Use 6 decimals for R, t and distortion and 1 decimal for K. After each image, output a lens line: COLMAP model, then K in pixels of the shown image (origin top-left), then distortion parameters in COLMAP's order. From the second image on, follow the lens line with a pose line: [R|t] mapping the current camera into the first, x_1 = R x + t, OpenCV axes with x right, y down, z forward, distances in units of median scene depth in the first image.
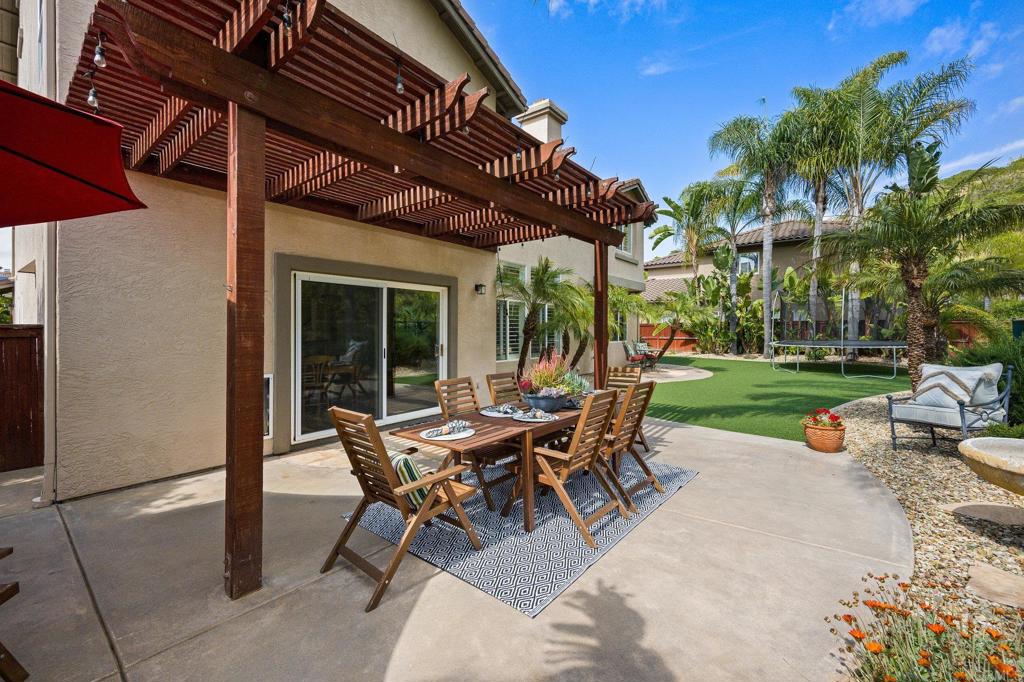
lens RADIAL K [[399.6, 0, 511.2], [0, 399.6, 335.1], [0, 0, 1]] dist [-0.000827, -0.000290]
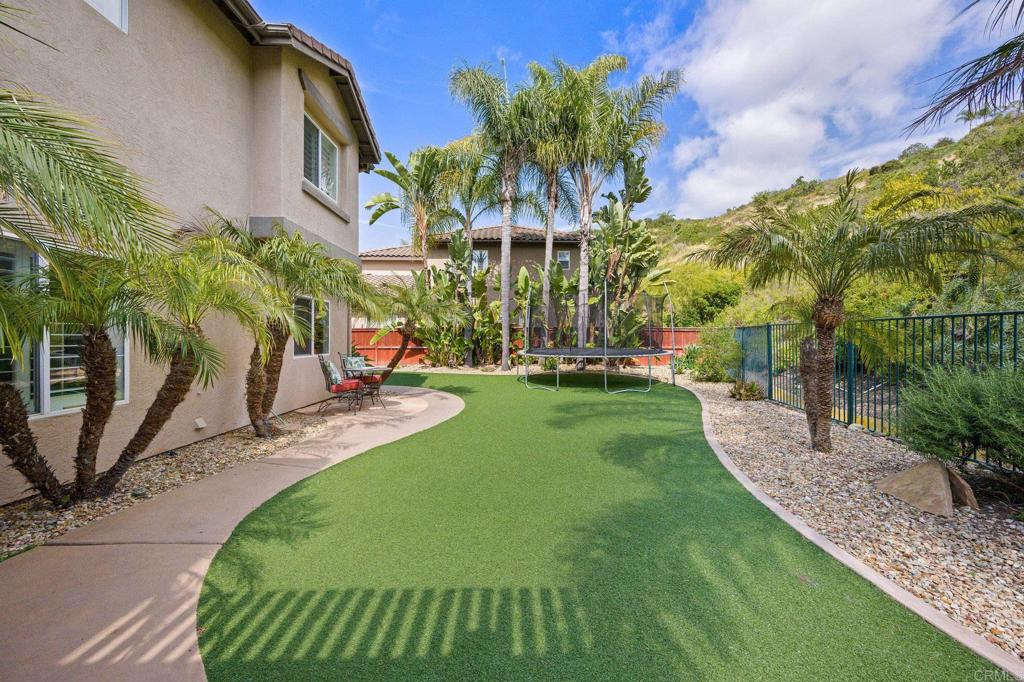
lens RADIAL K [[399.6, 0, 510.5], [0, 399.6, 340.4], [0, 0, 1]] dist [-0.000827, -0.000290]
pose [[0.770819, 0.001944, 0.637051, 0.108208], [0.004090, 0.999960, -0.008001, 0.001242], [-0.637041, 0.008773, 0.770780, 0.340612]]
